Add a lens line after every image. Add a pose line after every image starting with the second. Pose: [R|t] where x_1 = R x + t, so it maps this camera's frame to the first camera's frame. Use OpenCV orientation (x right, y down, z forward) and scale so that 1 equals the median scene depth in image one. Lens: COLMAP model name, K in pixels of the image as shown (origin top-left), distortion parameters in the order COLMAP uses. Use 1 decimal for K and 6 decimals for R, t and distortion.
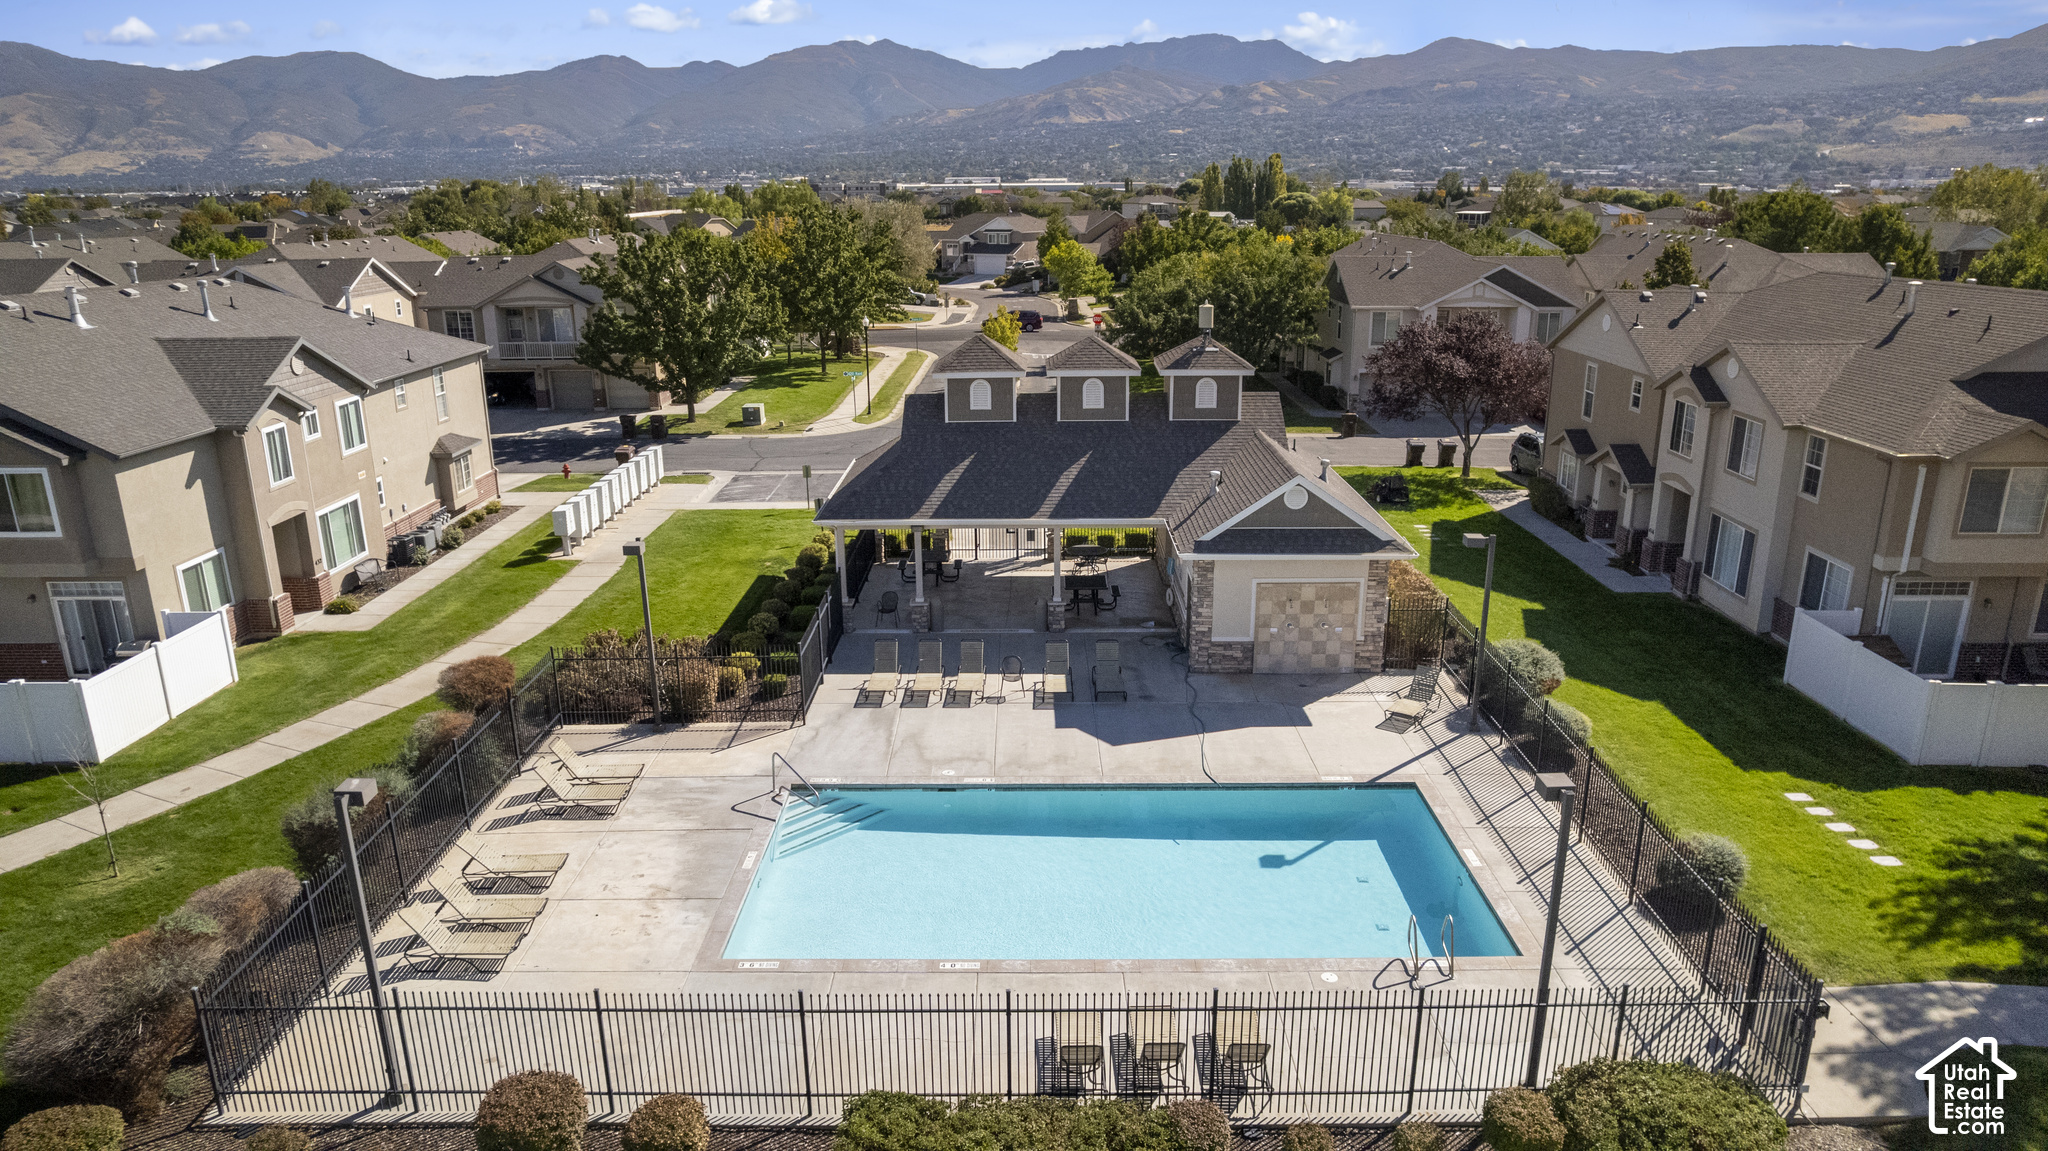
lens RADIAL K [[1303.8, 0, 1037.0], [0, 1303.8, 581.5], [0, 0, 1]] dist [-0.049637, 0.053211]
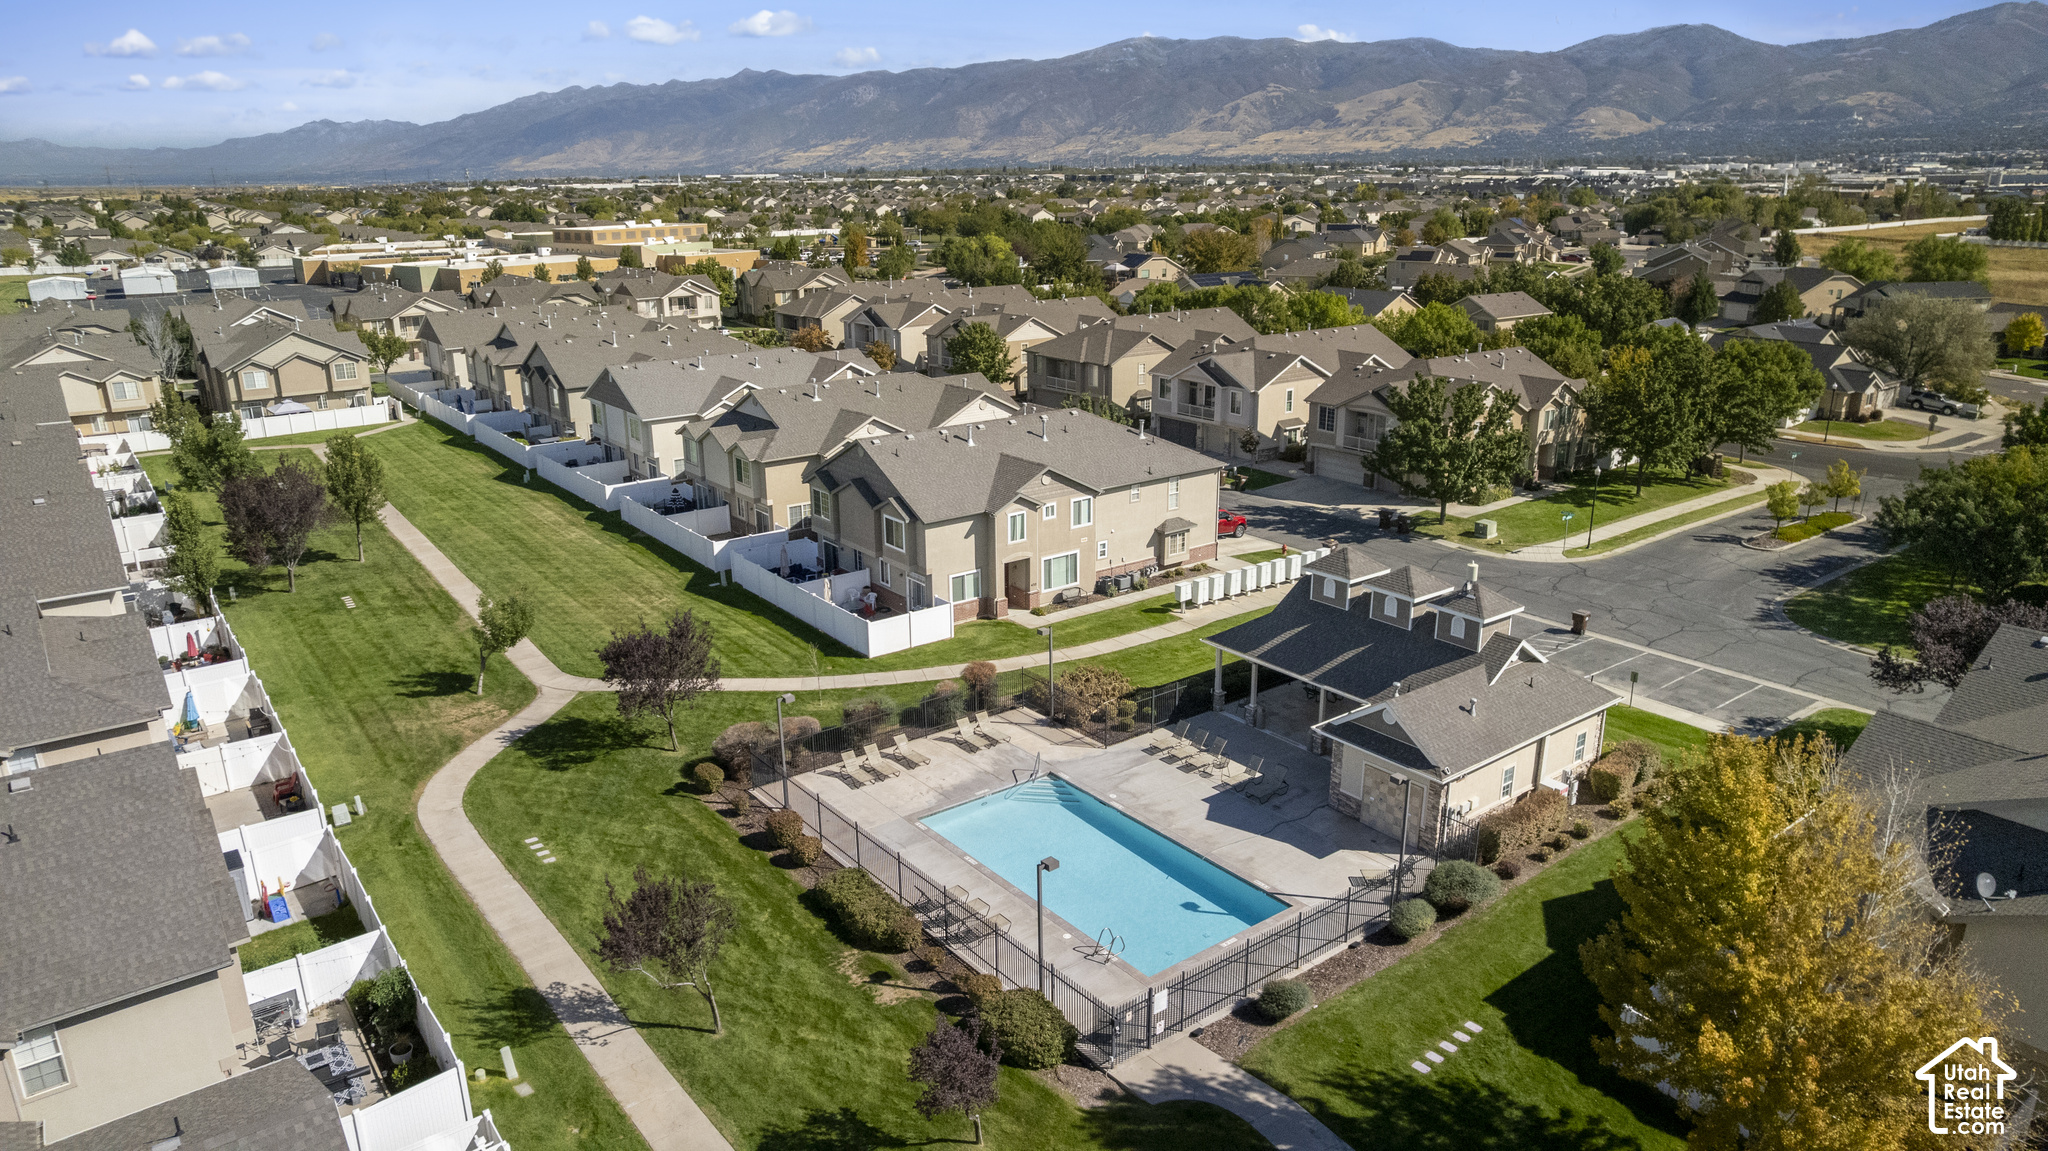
lens RADIAL K [[1325.2, 0, 1024.0], [0, 1325.2, 575.5], [0, 0, 1]] dist [-0.041107, 0.002843]
pose [[0.613735, 0.239687, -0.752250, 0.956948], [-0.230355, 0.965709, 0.119762, -0.281430], [0.755159, 0.099782, 0.647903, -0.265661]]
